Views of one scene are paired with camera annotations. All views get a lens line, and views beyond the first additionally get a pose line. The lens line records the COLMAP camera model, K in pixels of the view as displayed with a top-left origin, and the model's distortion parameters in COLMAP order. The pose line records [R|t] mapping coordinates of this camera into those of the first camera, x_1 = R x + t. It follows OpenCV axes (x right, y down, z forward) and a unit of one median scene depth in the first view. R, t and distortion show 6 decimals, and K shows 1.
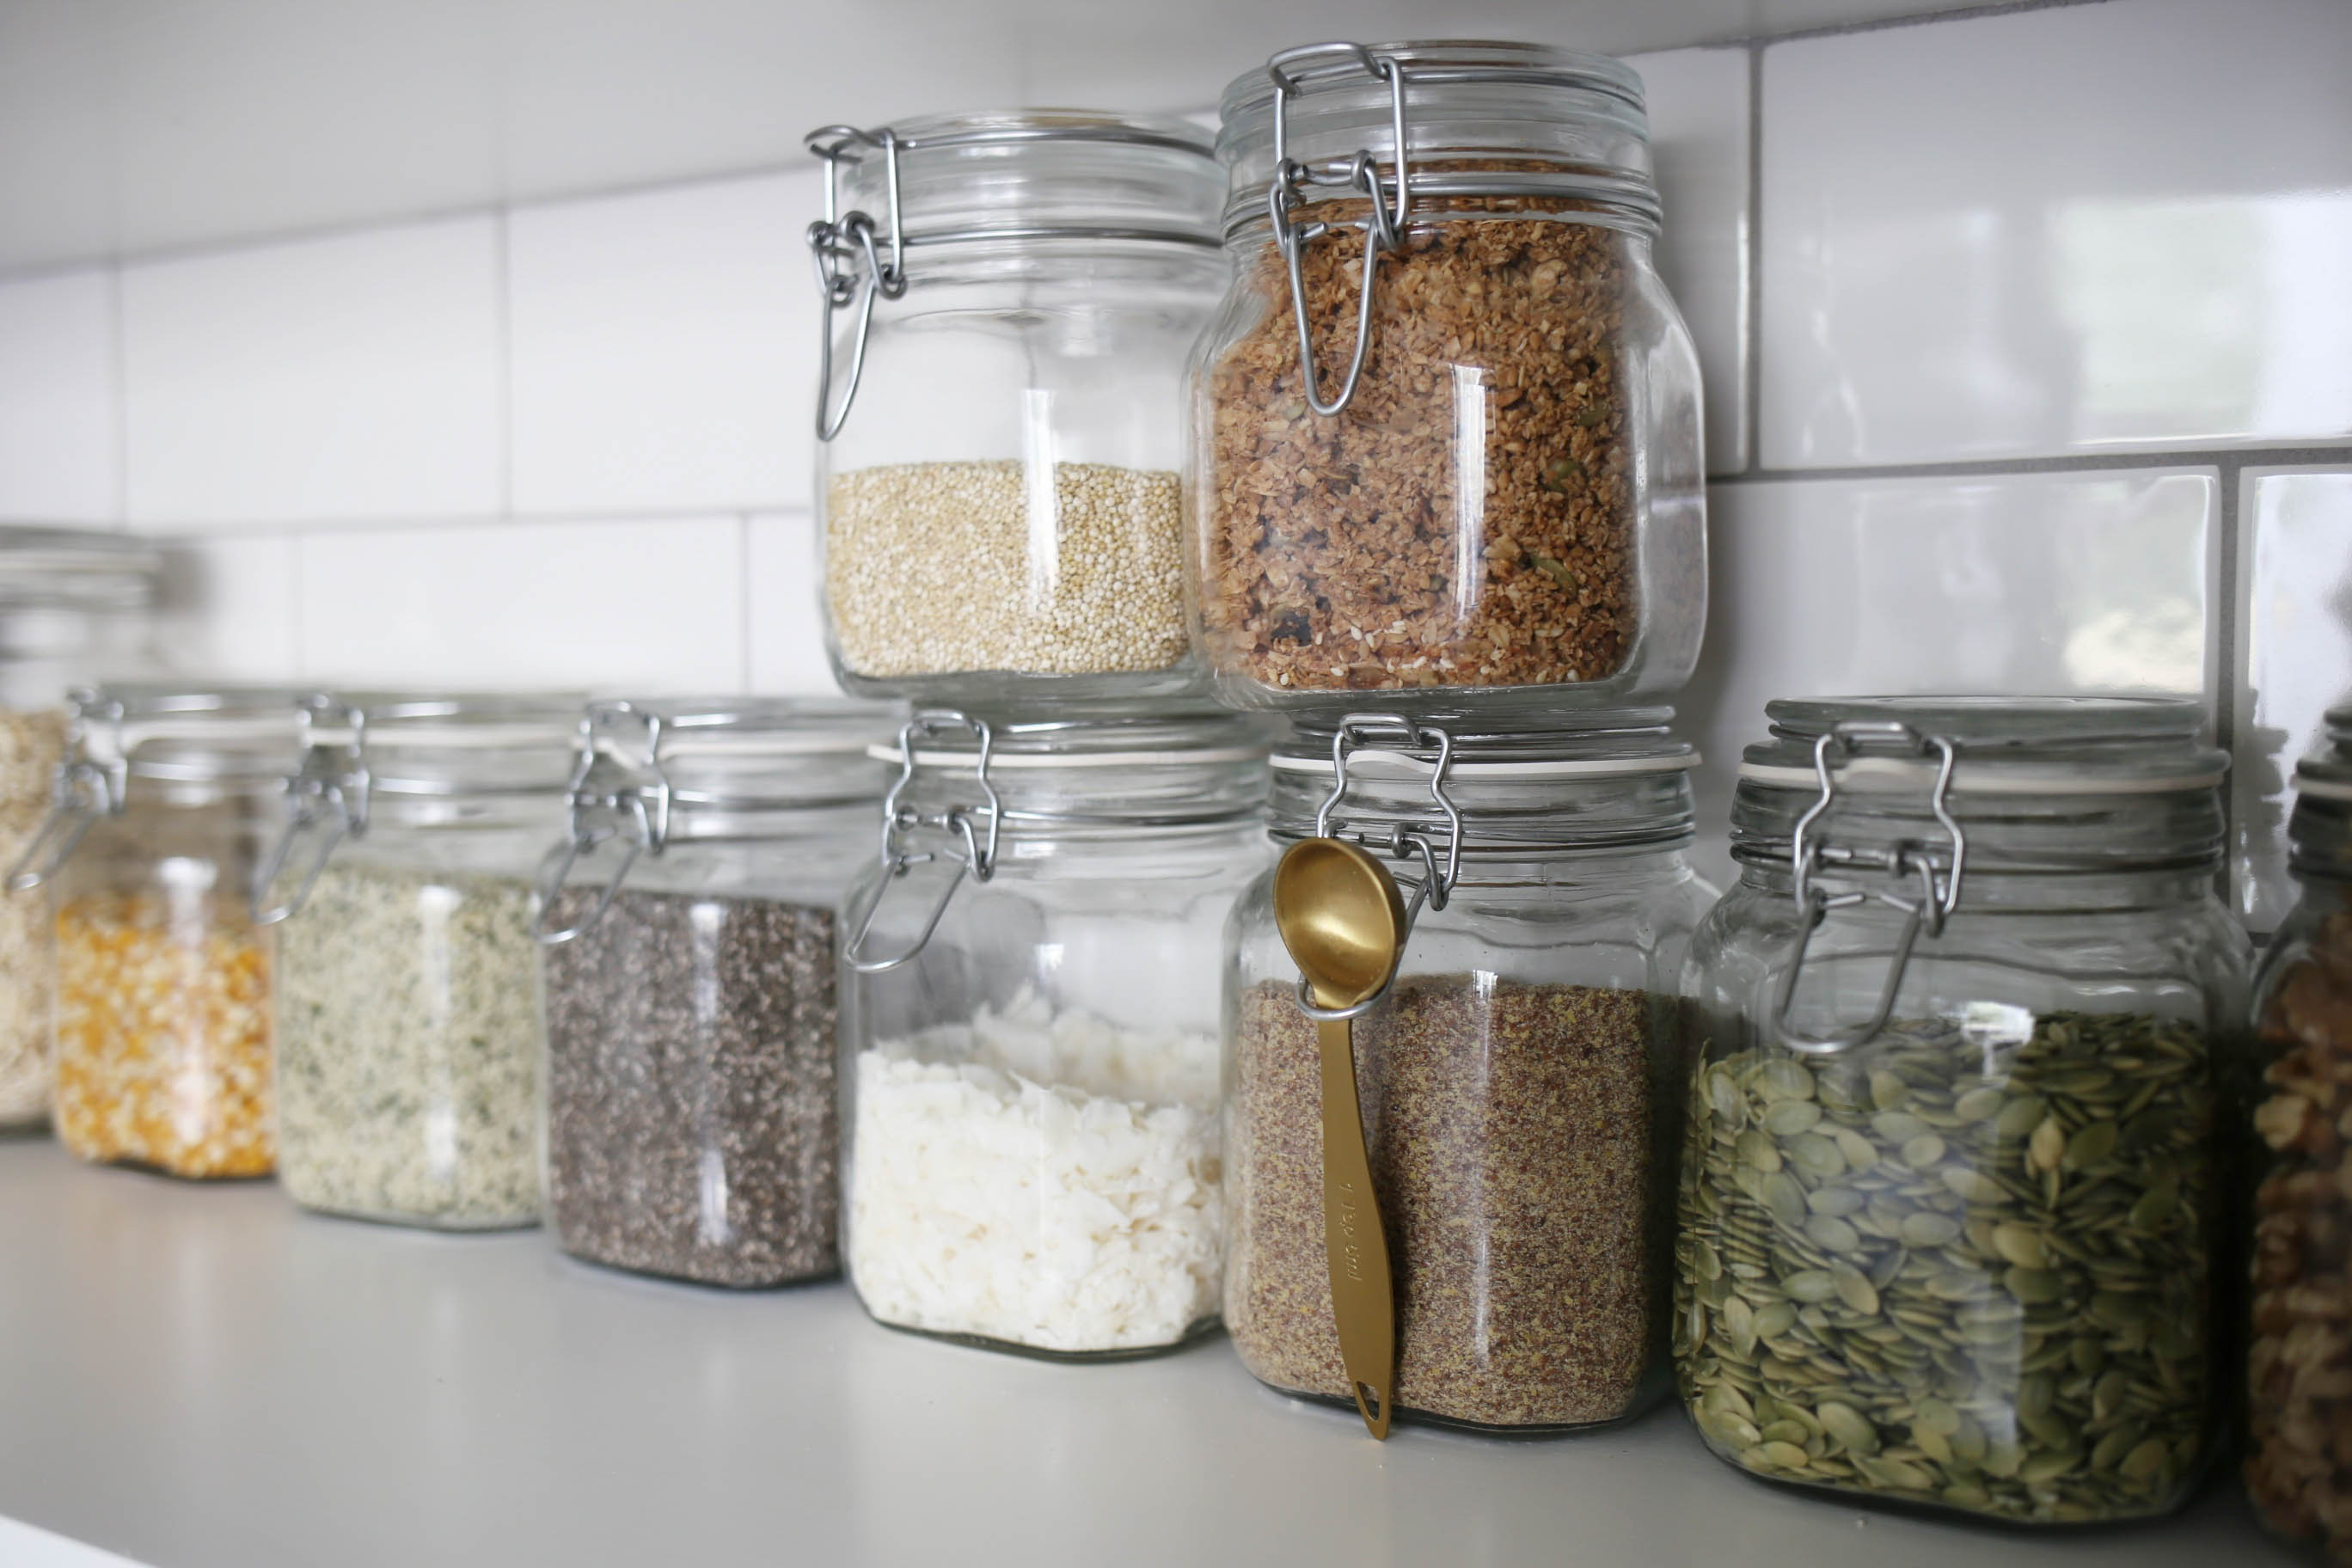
lens RADIAL K [[2294.6, 0, 1177.2], [0, 2294.6, 775.0], [0, 0, 1]] dist [-0.063755, 0.000000]
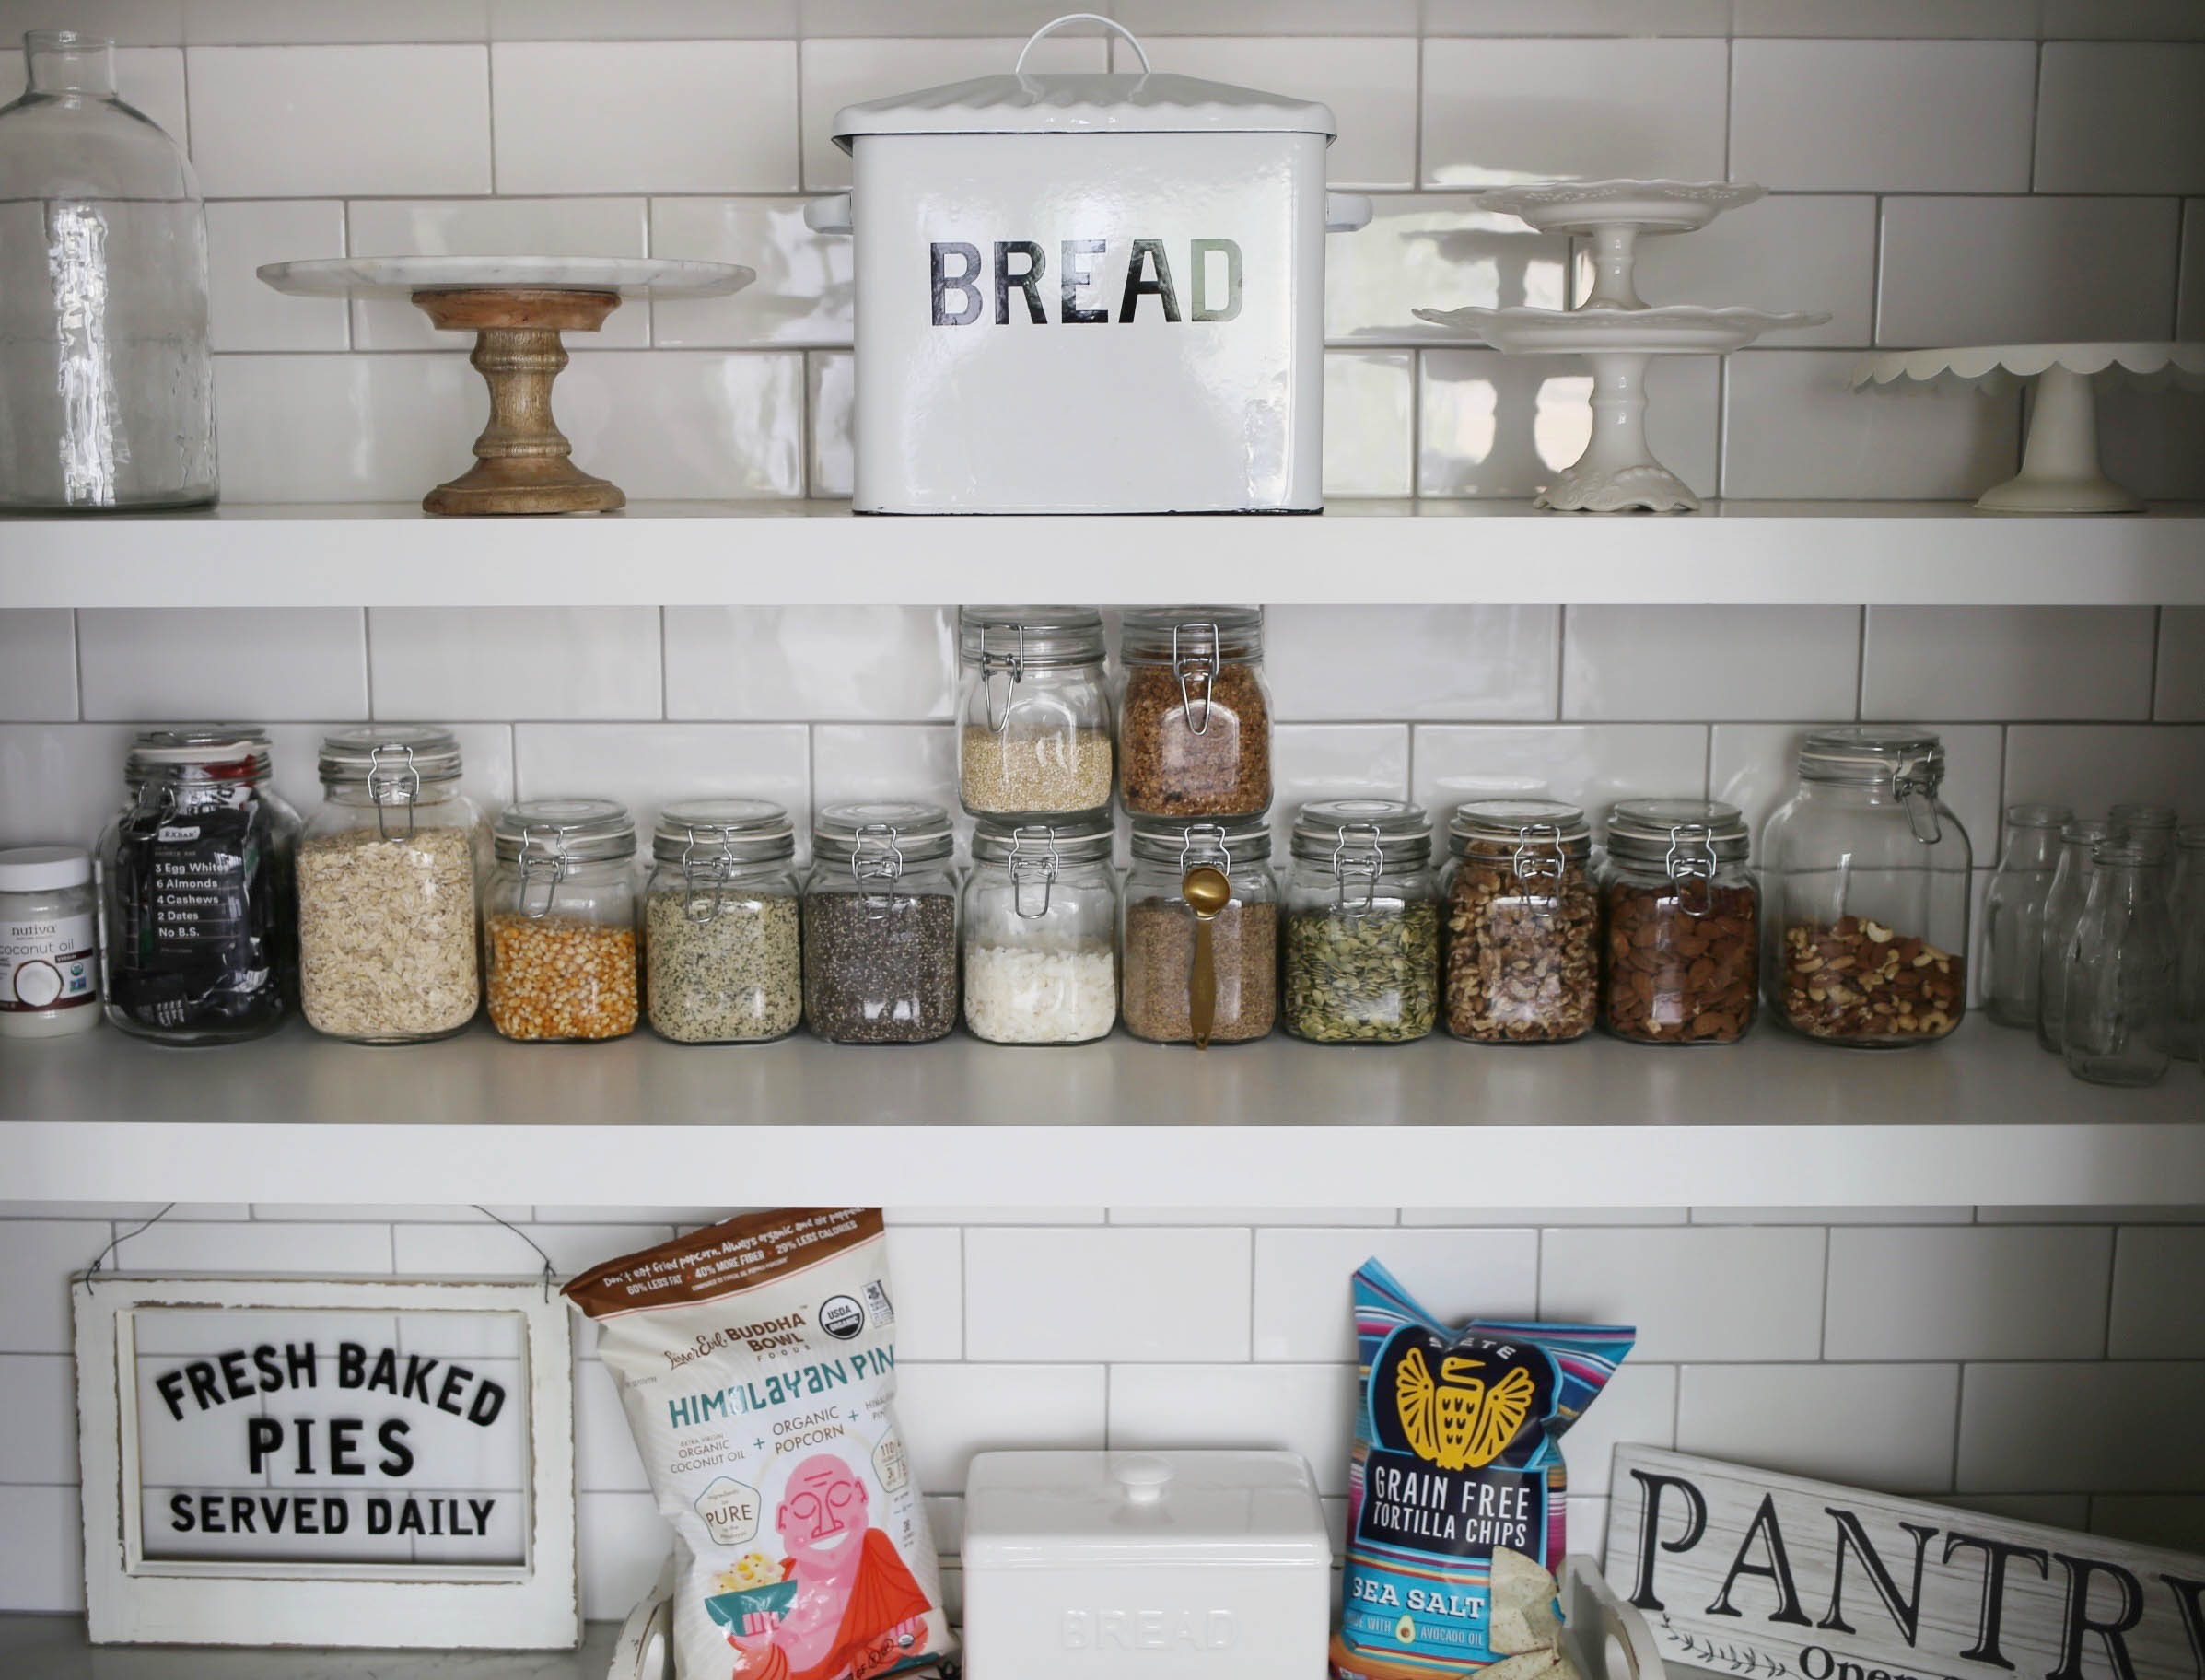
lens RADIAL K [[2466.9, 0, 1099.7], [0, 2466.9, 826.5], [0, 0, 1]] dist [-0.034301, 0.000000]
pose [[0.854267, -0.078989, 0.513798, -1.936014], [0.026752, 0.993759, 0.108297, -0.428384], [-0.519146, -0.078770, 0.851048, -1.982055]]
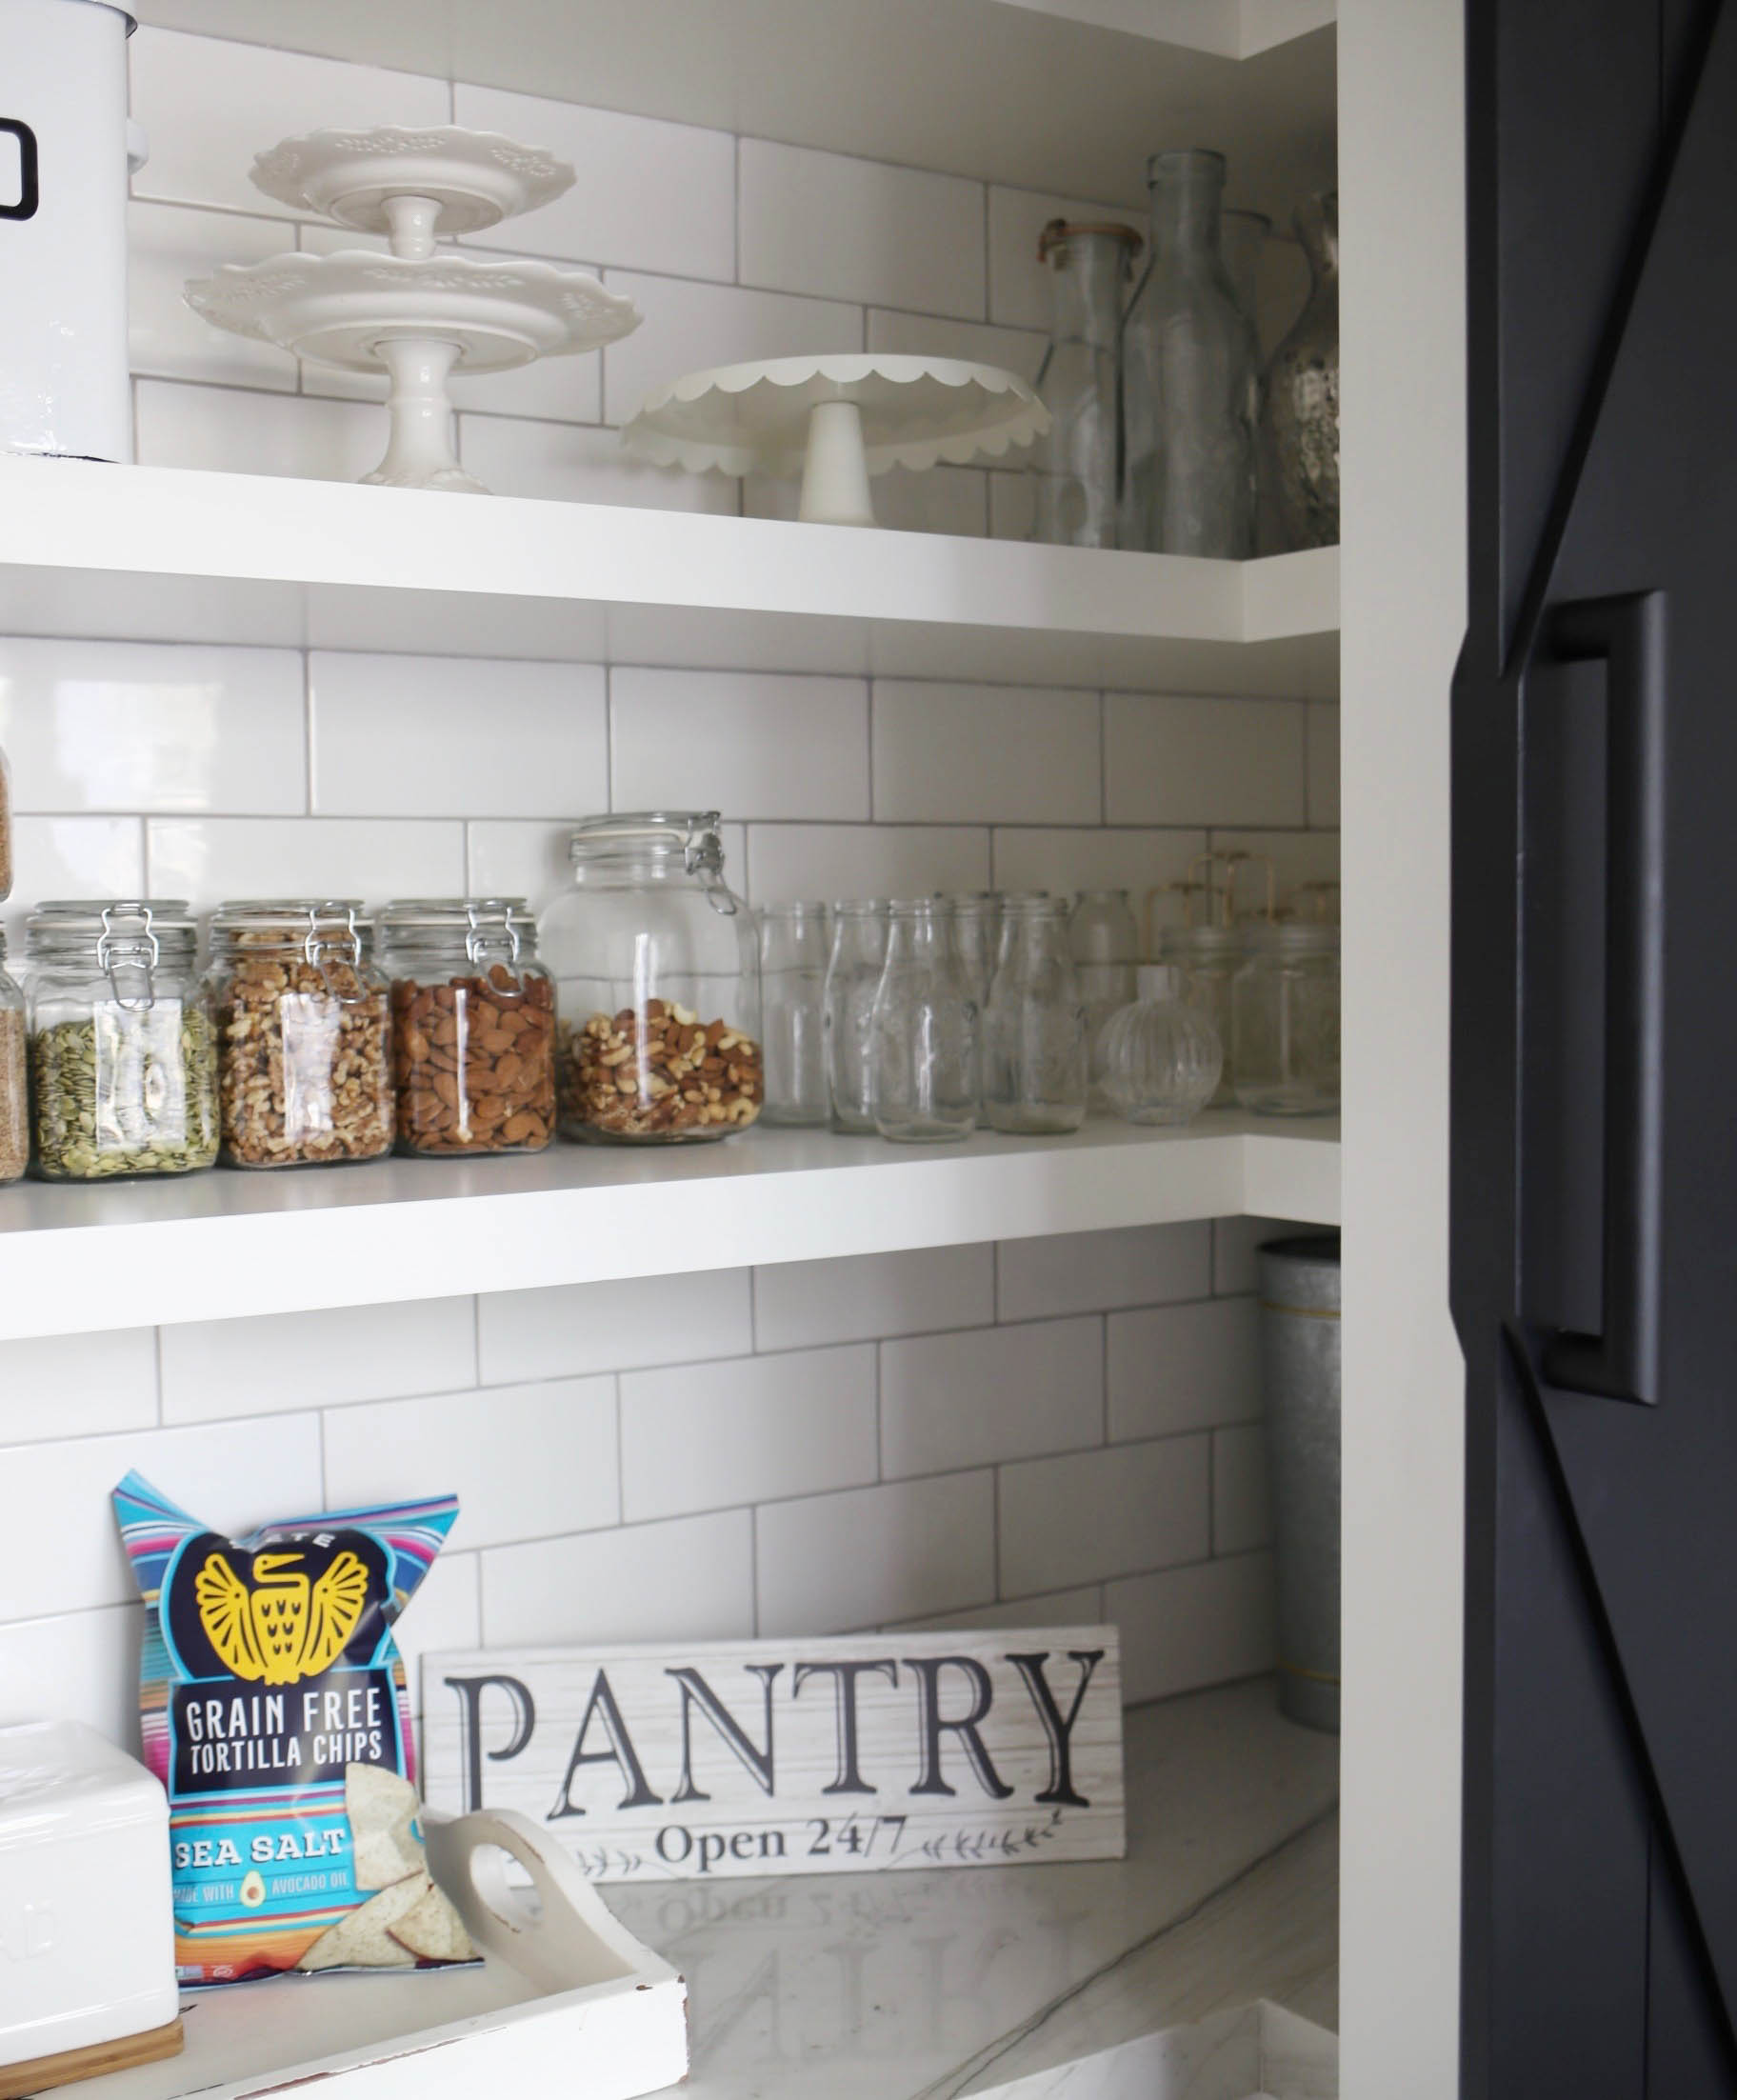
lens RADIAL K [[2545.2, 0, 872.3], [0, 2545.2, 1070.2], [0, 0, 1]] dist [-0.054266, 0.000000]
pose [[0.407883, -0.050420, 0.911641, -2.211133], [0.064751, 0.997557, 0.026201, 0.161234], [-0.910735, 0.048343, 0.410151, -1.167730]]
